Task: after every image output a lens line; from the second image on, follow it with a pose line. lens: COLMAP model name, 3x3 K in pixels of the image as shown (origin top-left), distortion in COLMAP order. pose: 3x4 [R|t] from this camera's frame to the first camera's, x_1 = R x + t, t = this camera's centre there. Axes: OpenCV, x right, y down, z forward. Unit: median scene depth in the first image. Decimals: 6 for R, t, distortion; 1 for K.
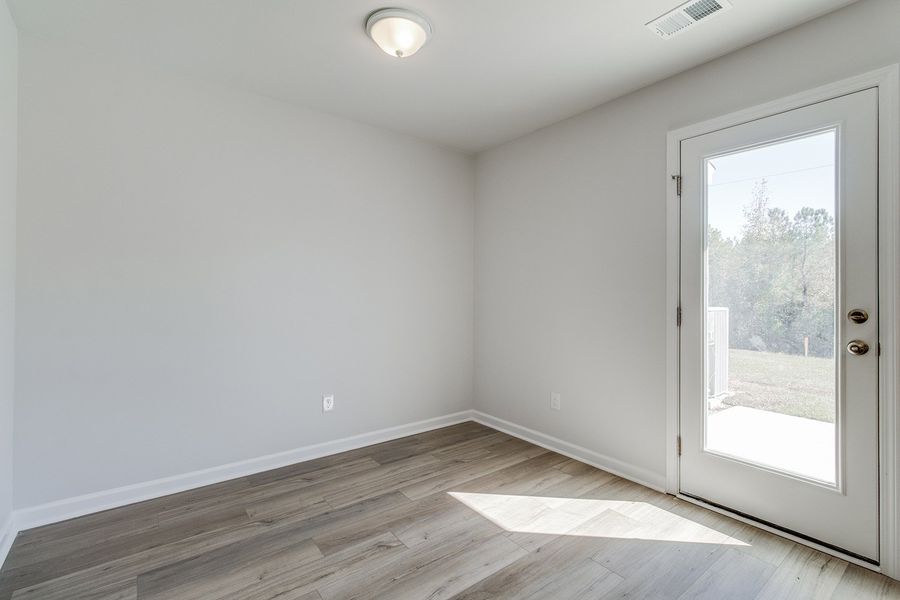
lens RADIAL K [[413.1, 0, 448.6], [0, 413.1, 296.9], [0, 0, 1]] dist [0.000601, -0.000184]
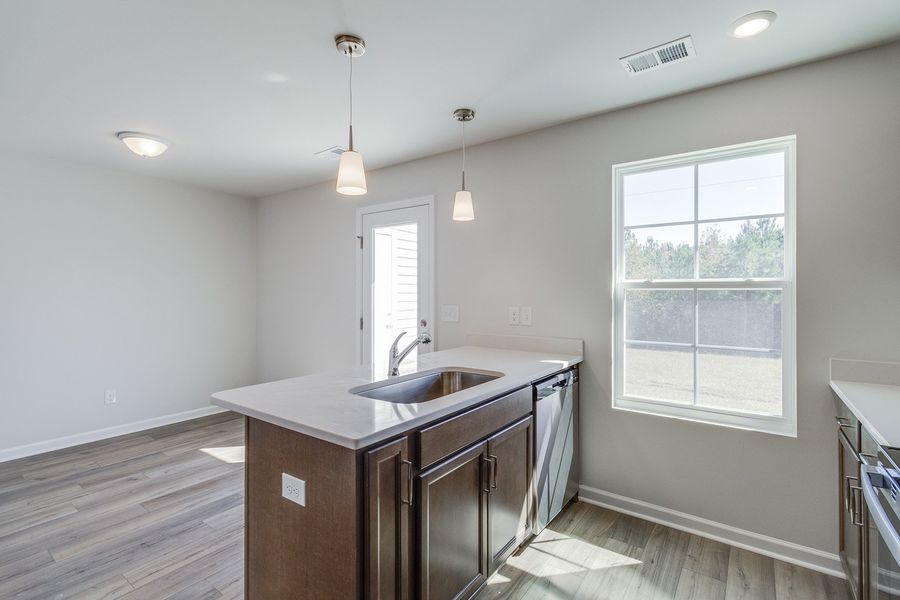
lens RADIAL K [[424.1, 0, 457.6], [0, 424.1, 295.2], [0, 0, 1]] dist [-0.002825, -0.000811]
pose [[0.955011, 0.002811, 0.296557, 0.449246], [-0.002477, 0.999996, -0.001504, -0.065144], [-0.296560, 0.000702, 0.955014, -0.722678]]
